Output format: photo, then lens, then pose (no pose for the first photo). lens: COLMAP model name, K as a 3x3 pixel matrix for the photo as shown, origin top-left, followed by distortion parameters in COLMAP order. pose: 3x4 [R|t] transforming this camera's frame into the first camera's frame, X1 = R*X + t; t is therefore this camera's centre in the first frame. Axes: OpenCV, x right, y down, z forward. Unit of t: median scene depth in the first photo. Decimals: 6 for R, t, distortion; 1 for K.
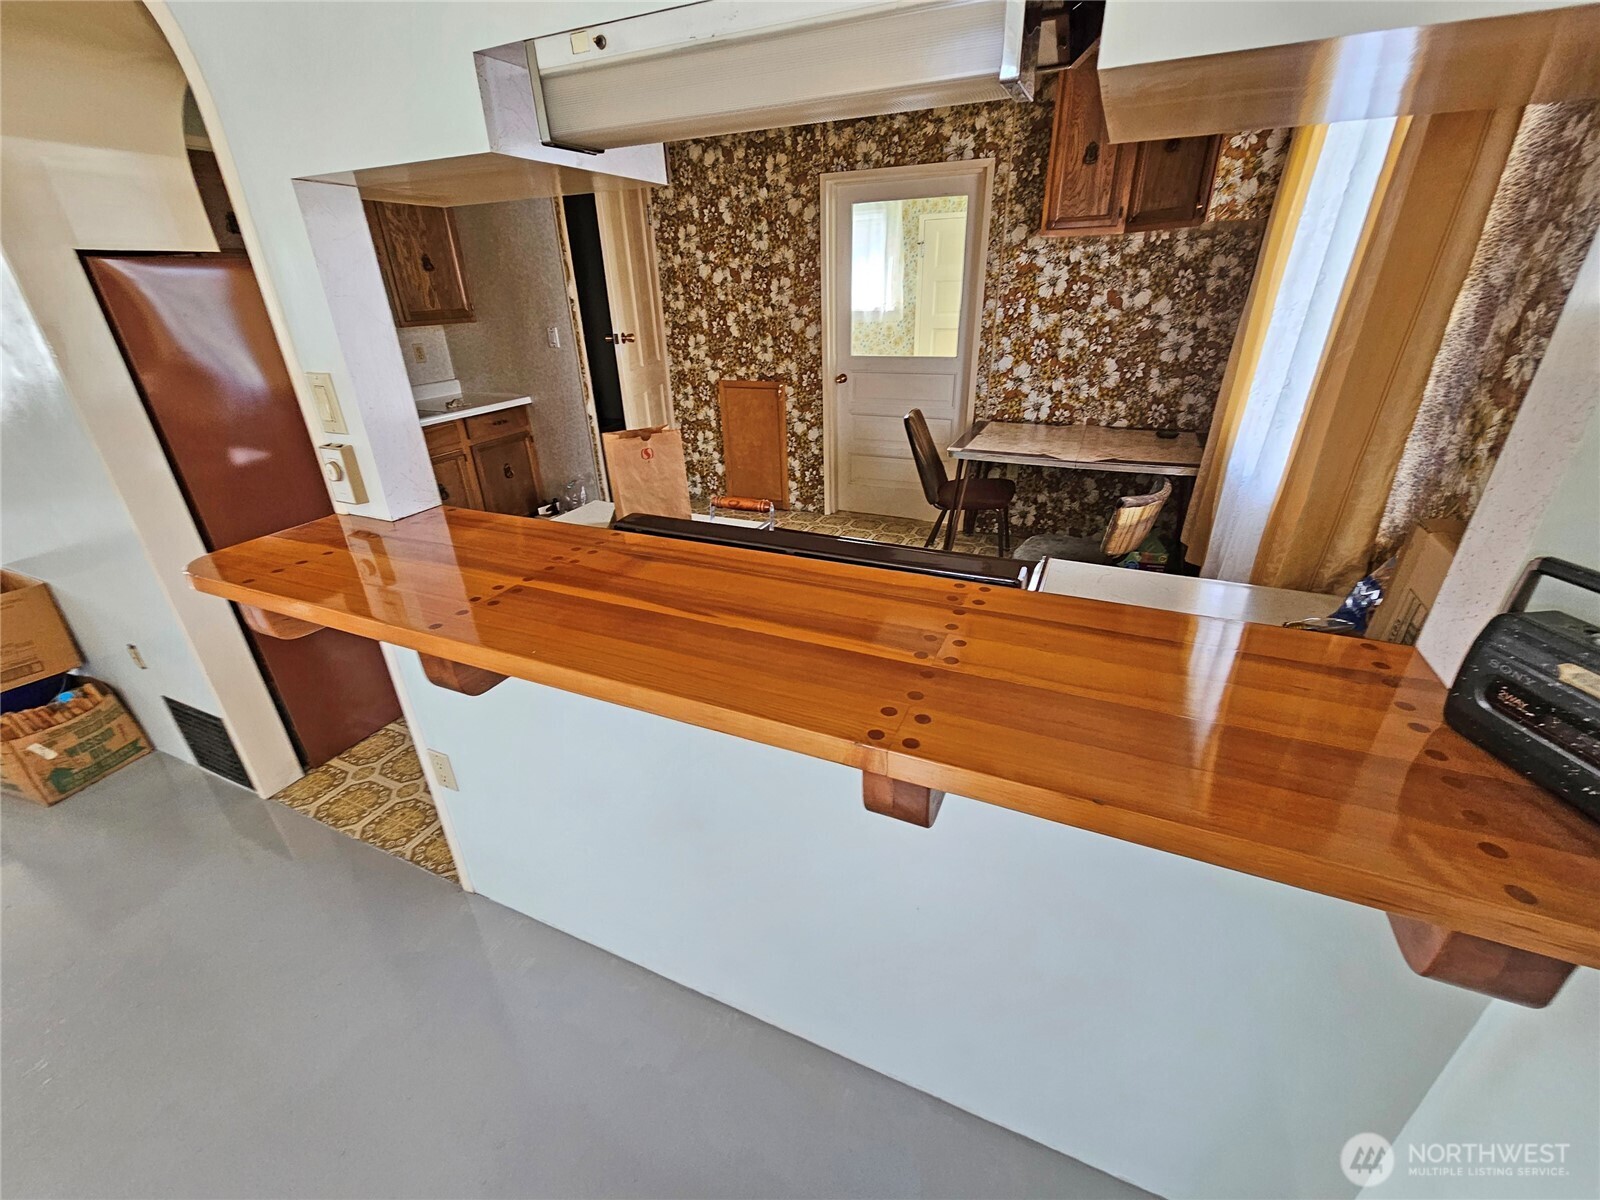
lens RADIAL K [[655.5, 0, 796.9], [0, 655.5, 604.6], [0, 0, 1]] dist [0.001877, -0.001453]
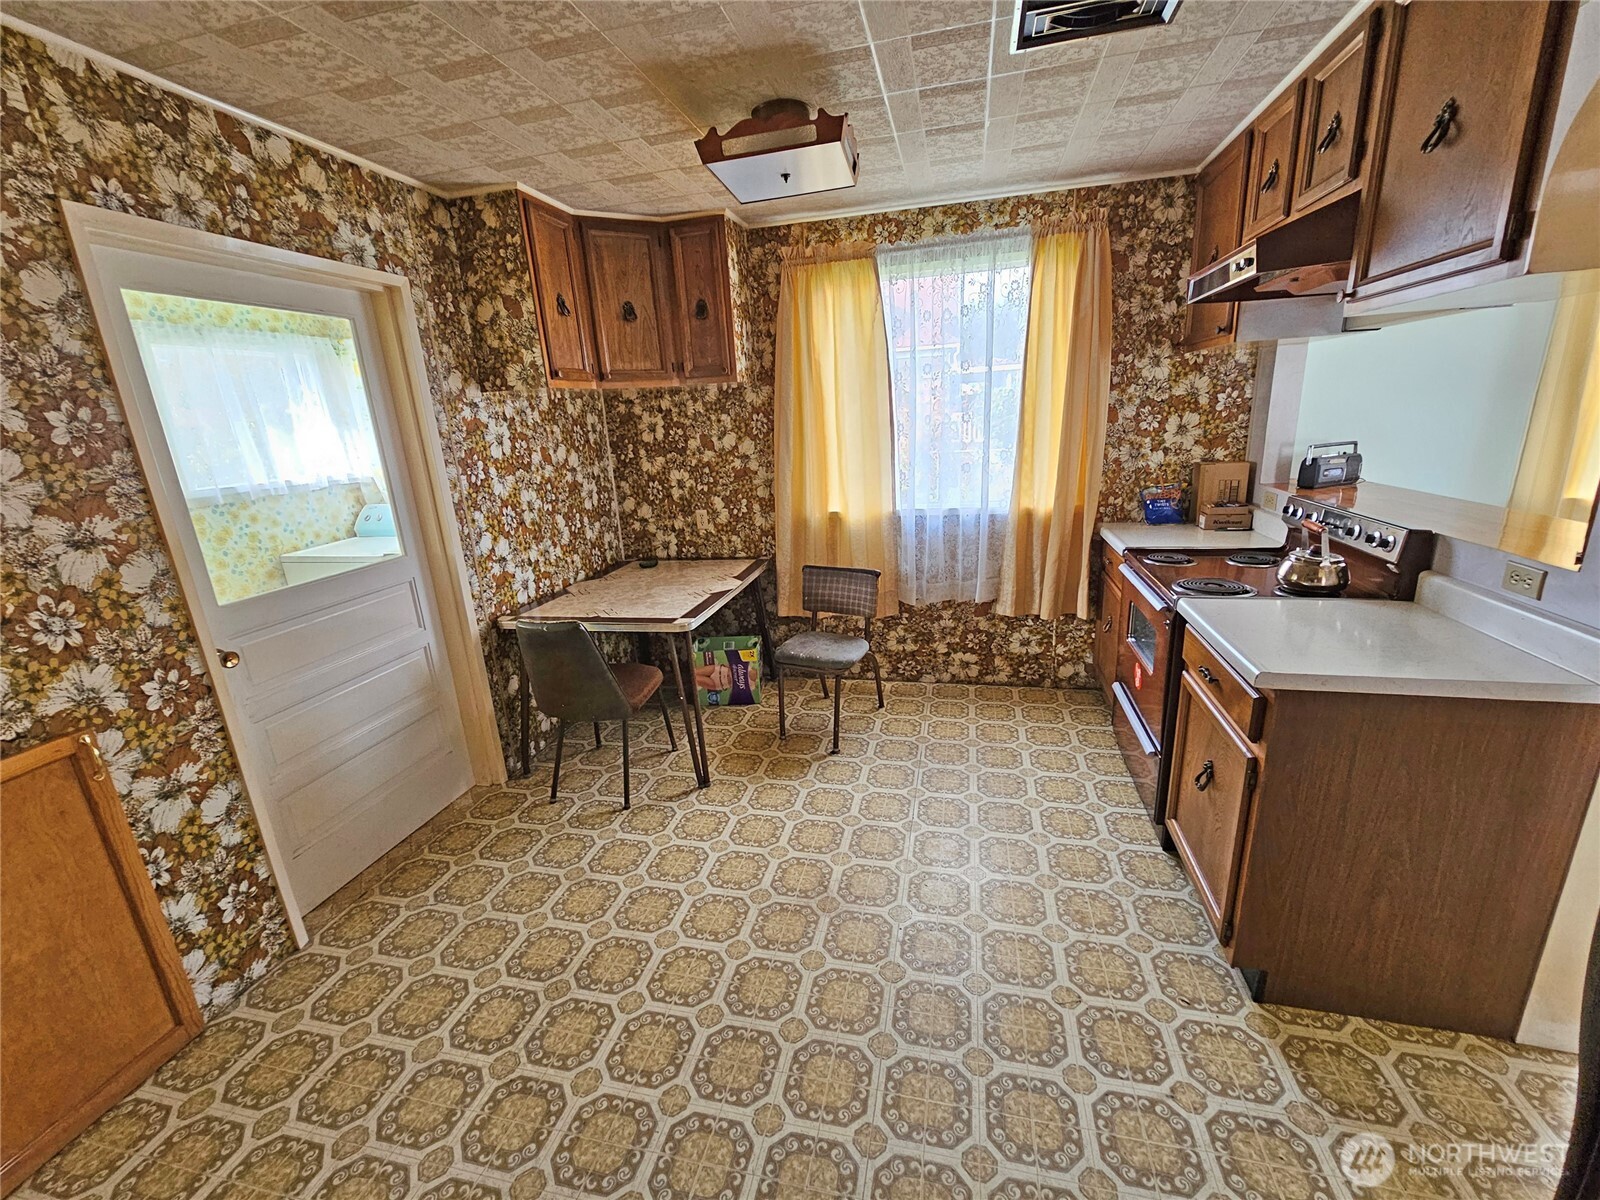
lens RADIAL K [[655.5, 0, 801.5], [0, 655.5, 596.2], [0, 0, 1]] dist [0.001877, -0.001453]
pose [[-0.176357, -0.233421, 0.956249, -0.480942], [0.482730, 0.826120, 0.290684, -0.380216], [-0.857828, 0.512875, -0.033013, 0.789515]]
